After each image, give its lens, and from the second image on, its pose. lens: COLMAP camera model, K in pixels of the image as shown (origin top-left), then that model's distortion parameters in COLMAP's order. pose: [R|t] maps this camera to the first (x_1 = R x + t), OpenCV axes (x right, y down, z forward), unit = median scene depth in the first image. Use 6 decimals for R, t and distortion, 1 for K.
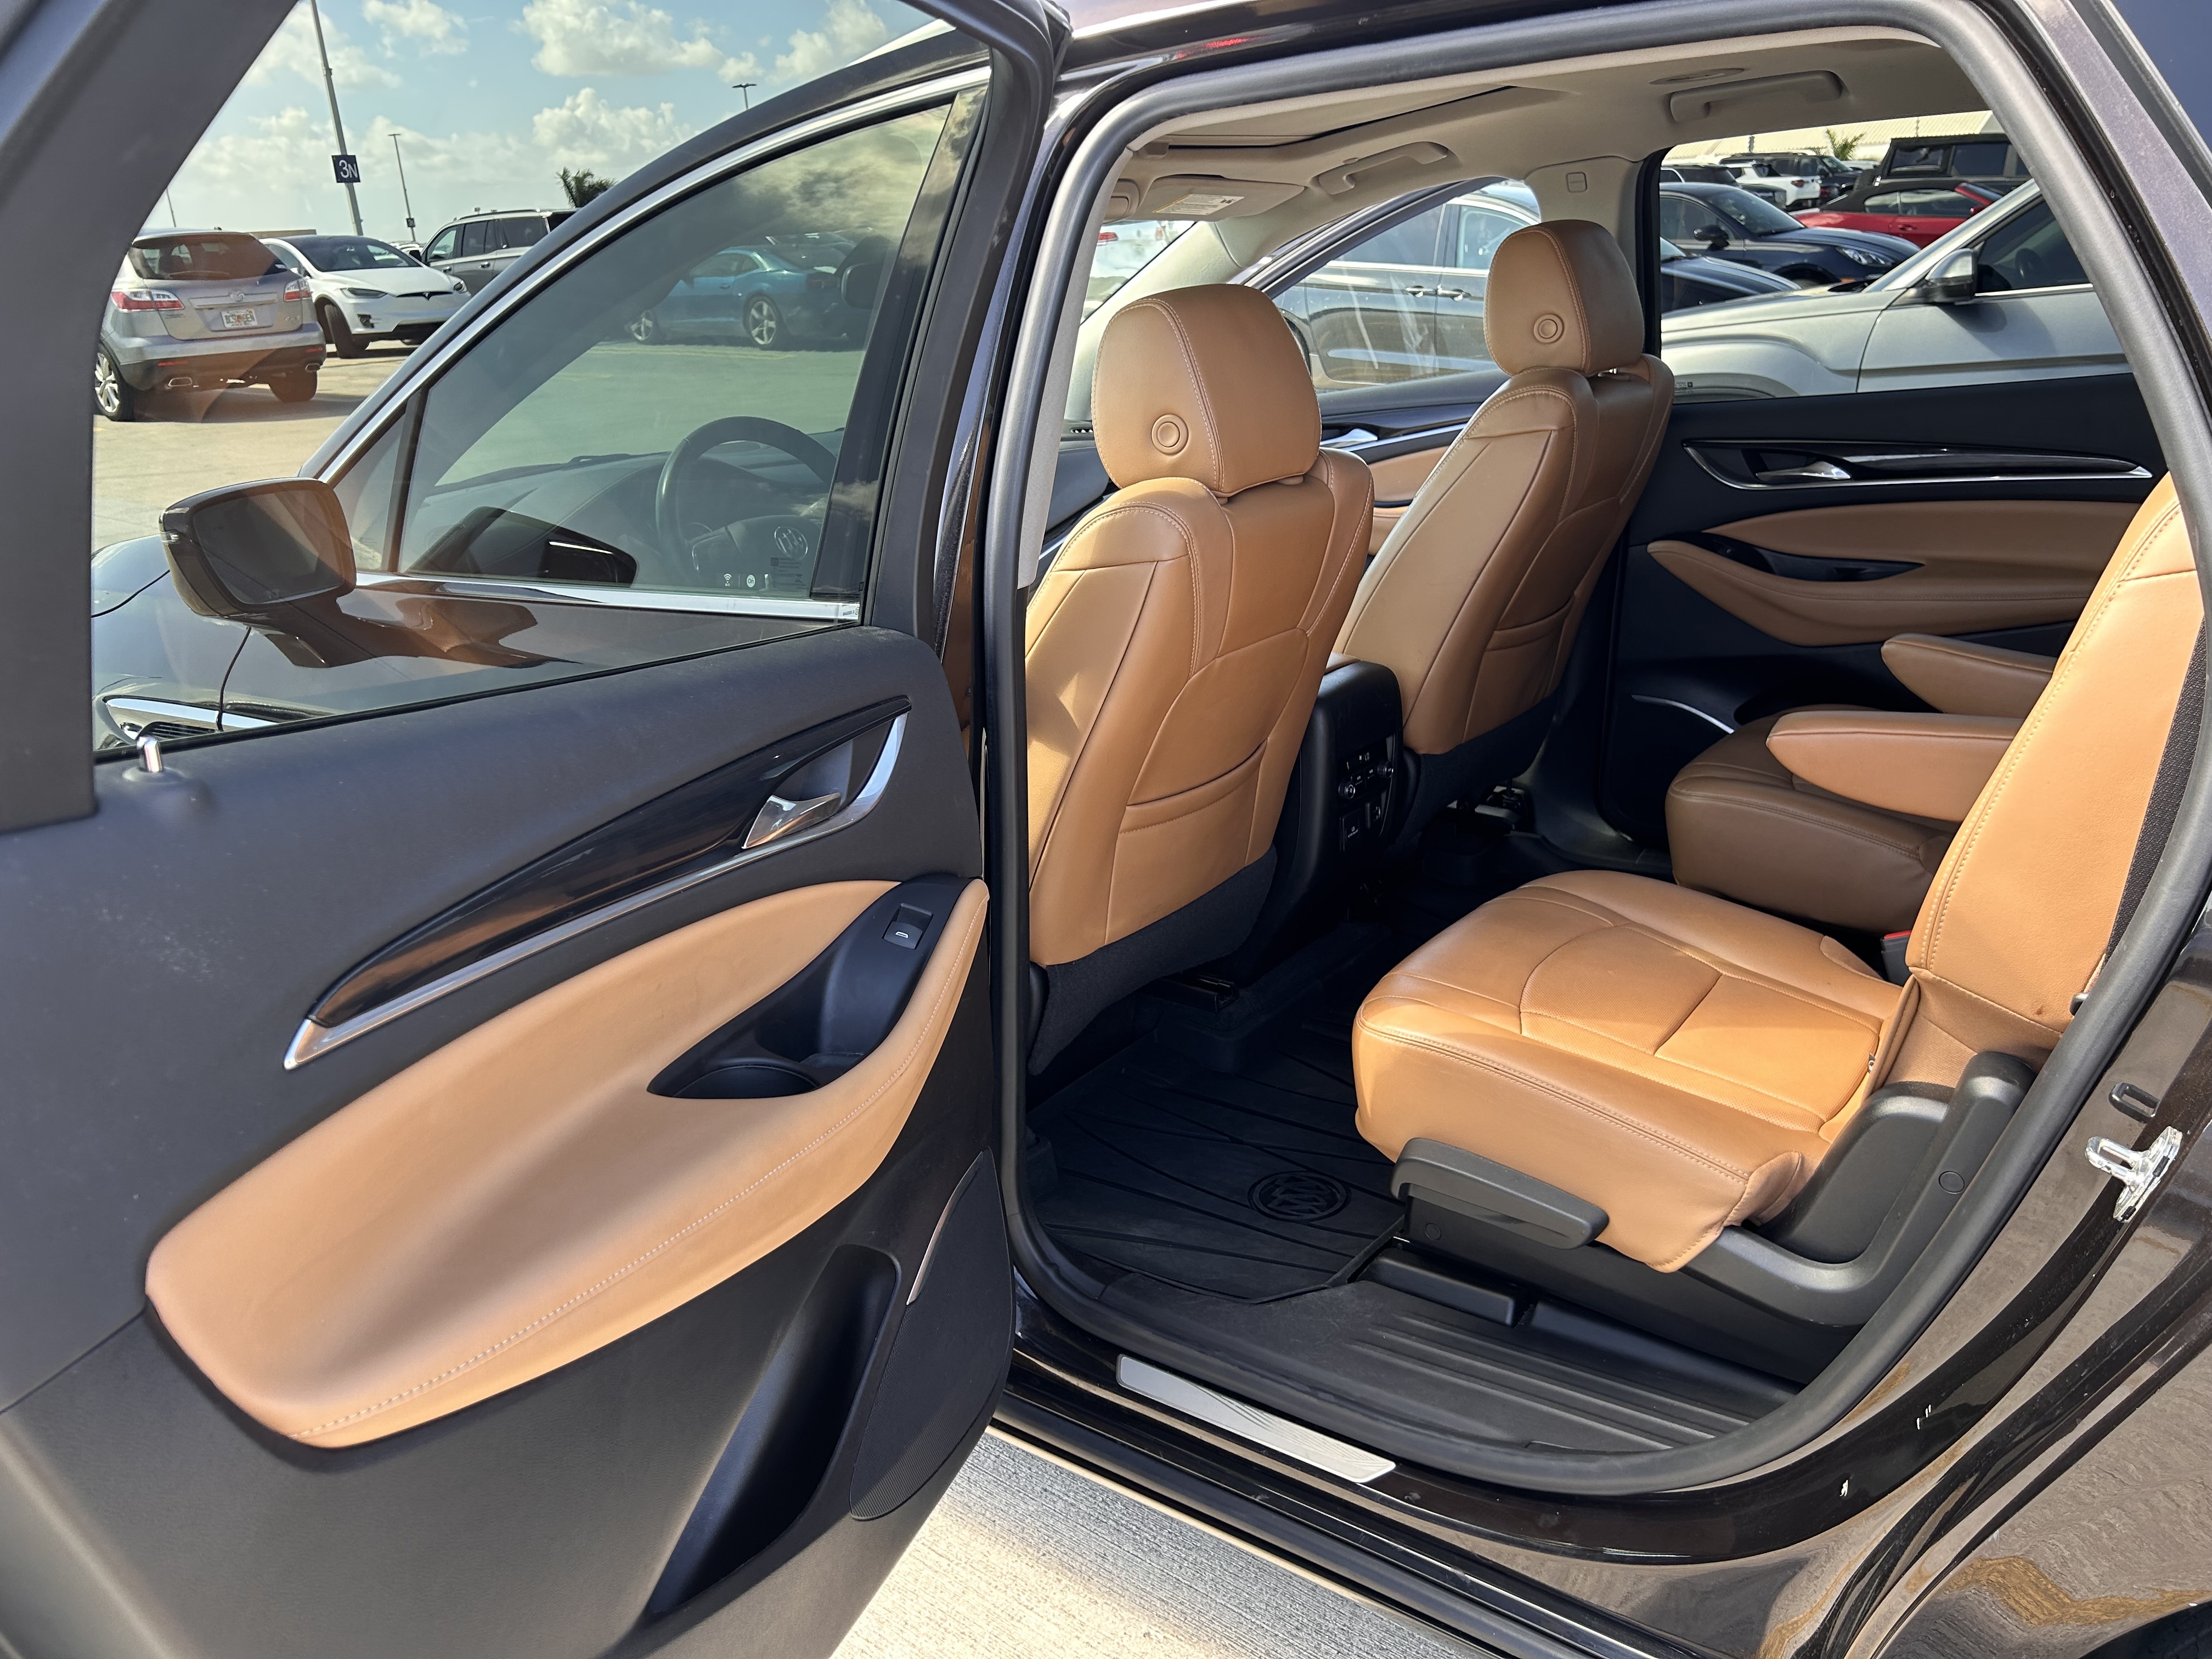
lens RADIAL K [[1692.7, 0, 1097.6], [0, 1692.7, 842.9], [0, 0, 1]] dist [0.071107, -0.078414]
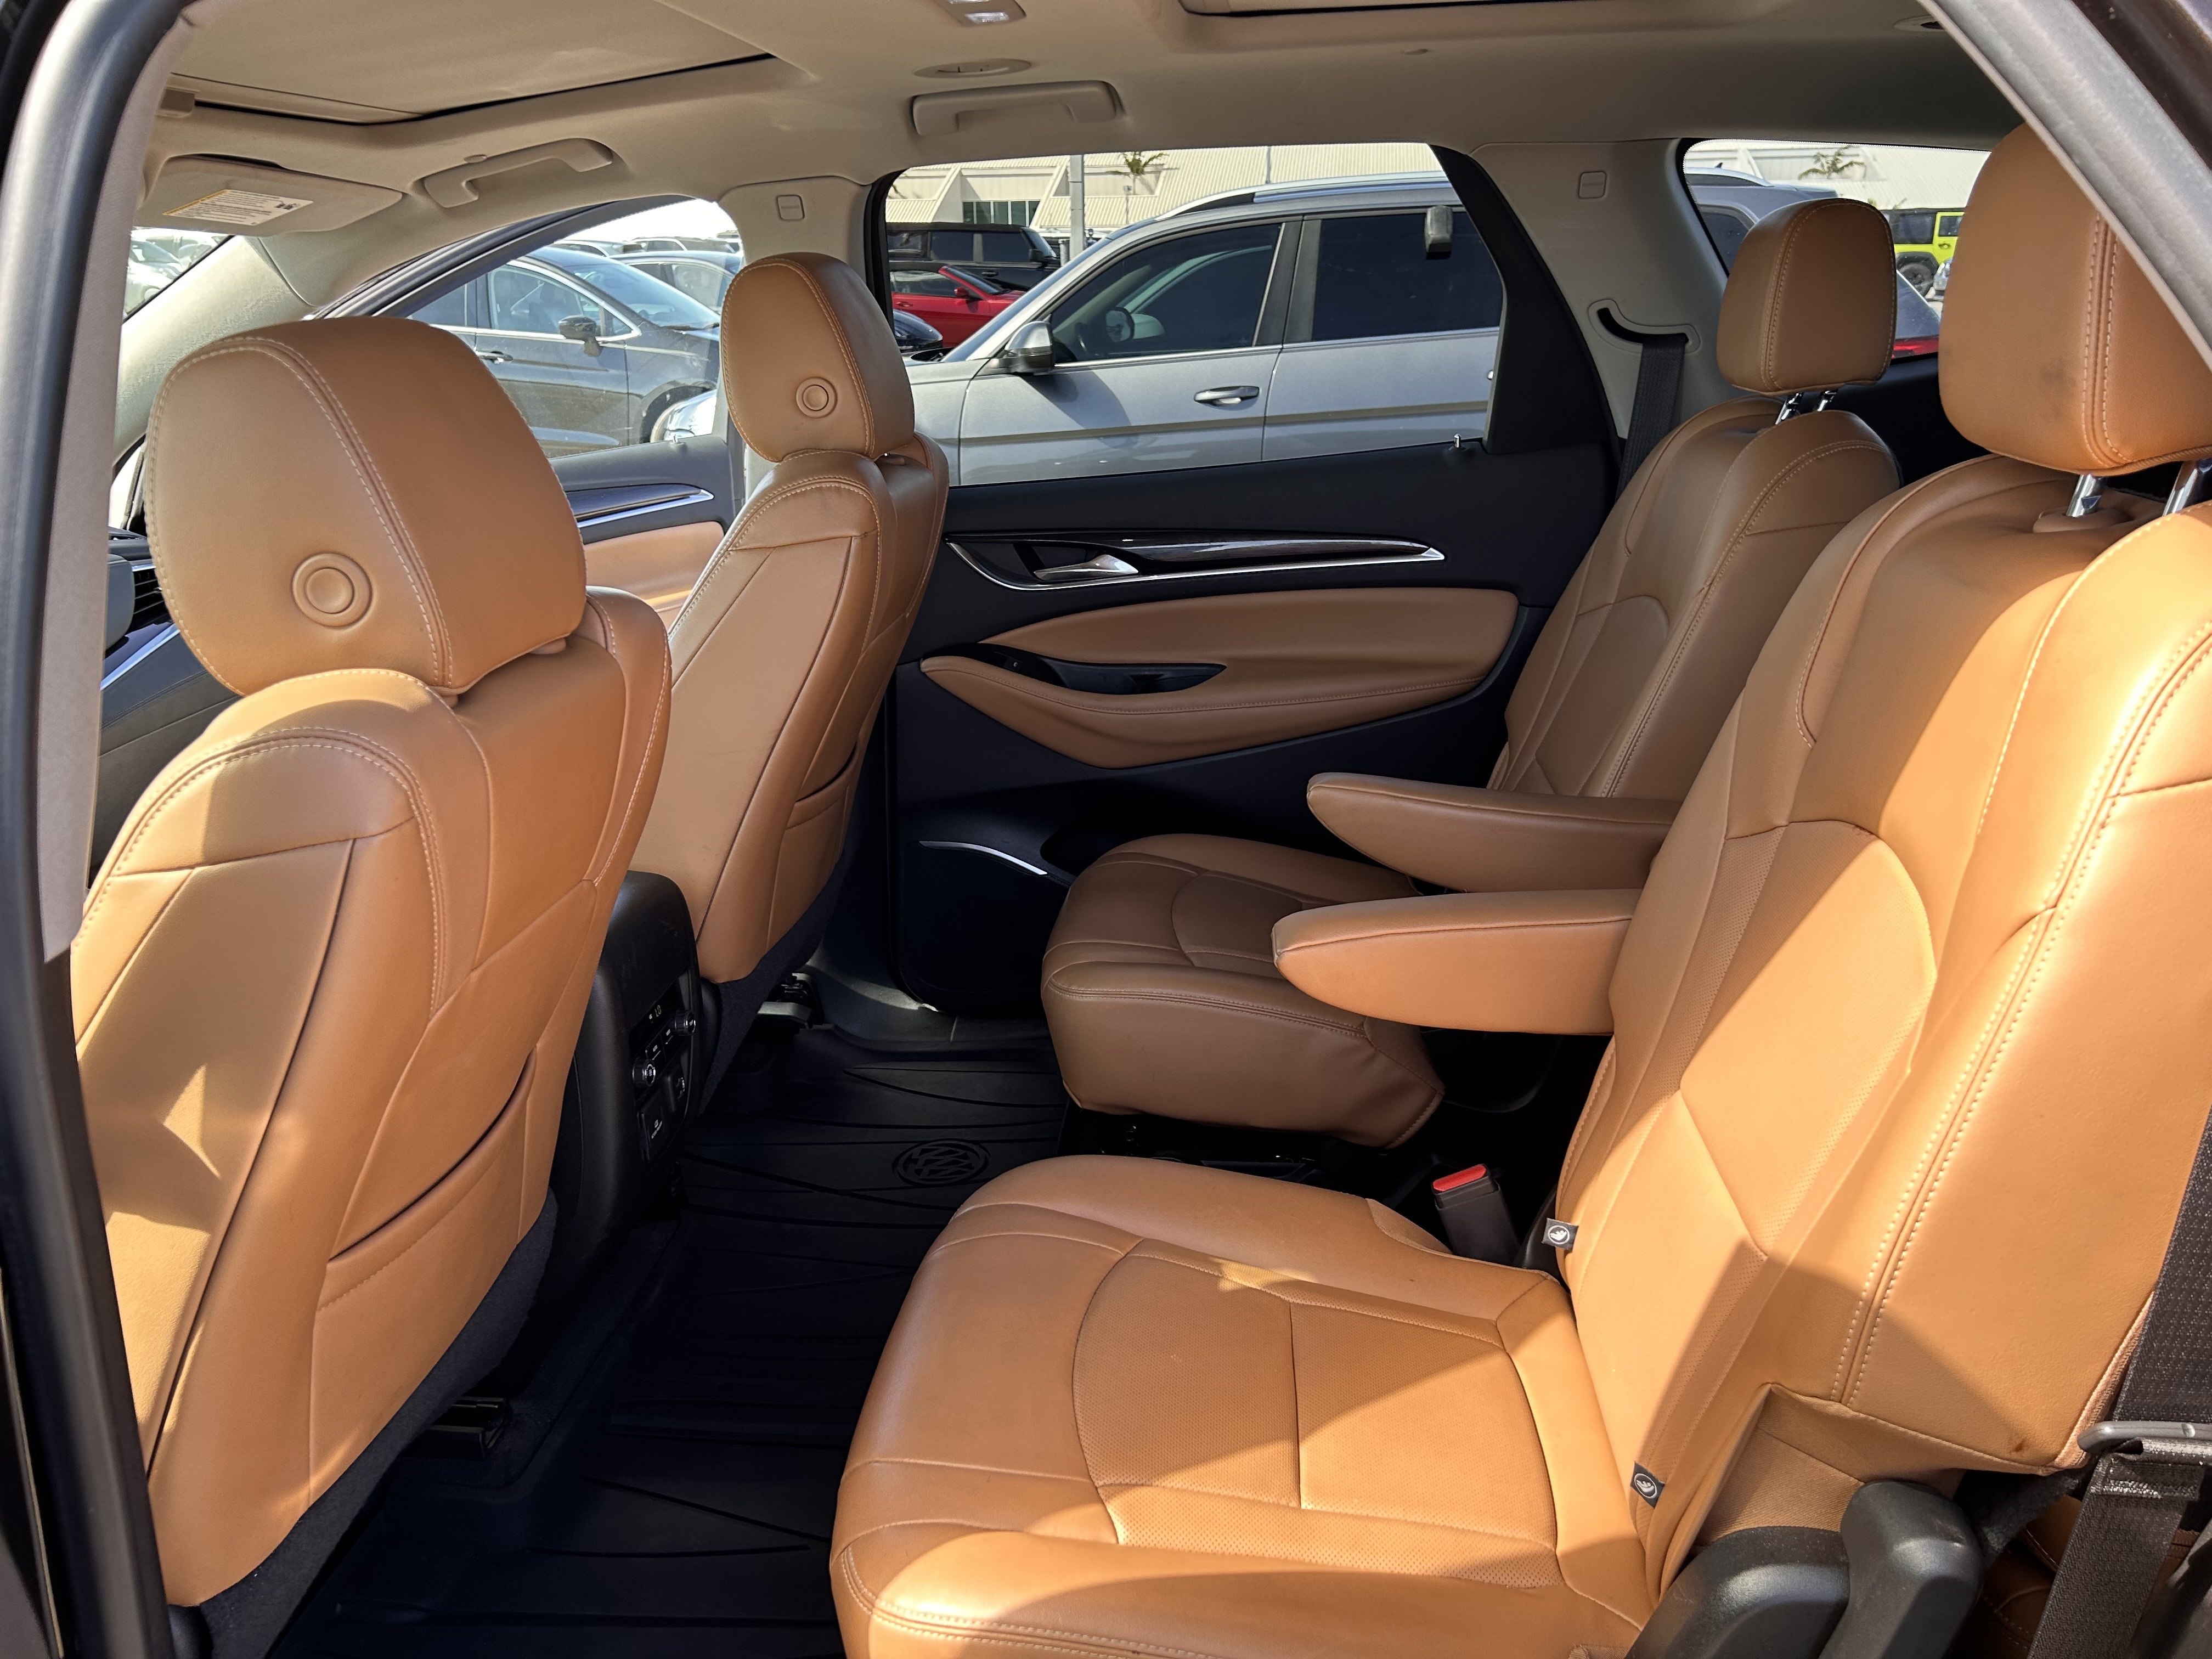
lens RADIAL K [[1692.7, 0, 1097.6], [0, 1692.7, 842.9], [0, 0, 1]] dist [0.071107, -0.078414]
pose [[0.858736, -0.132553, 0.494978, -0.019266], [0.149903, 0.988689, 0.004699, -0.091662], [-0.490002, 0.070163, 0.868893, 0.299717]]
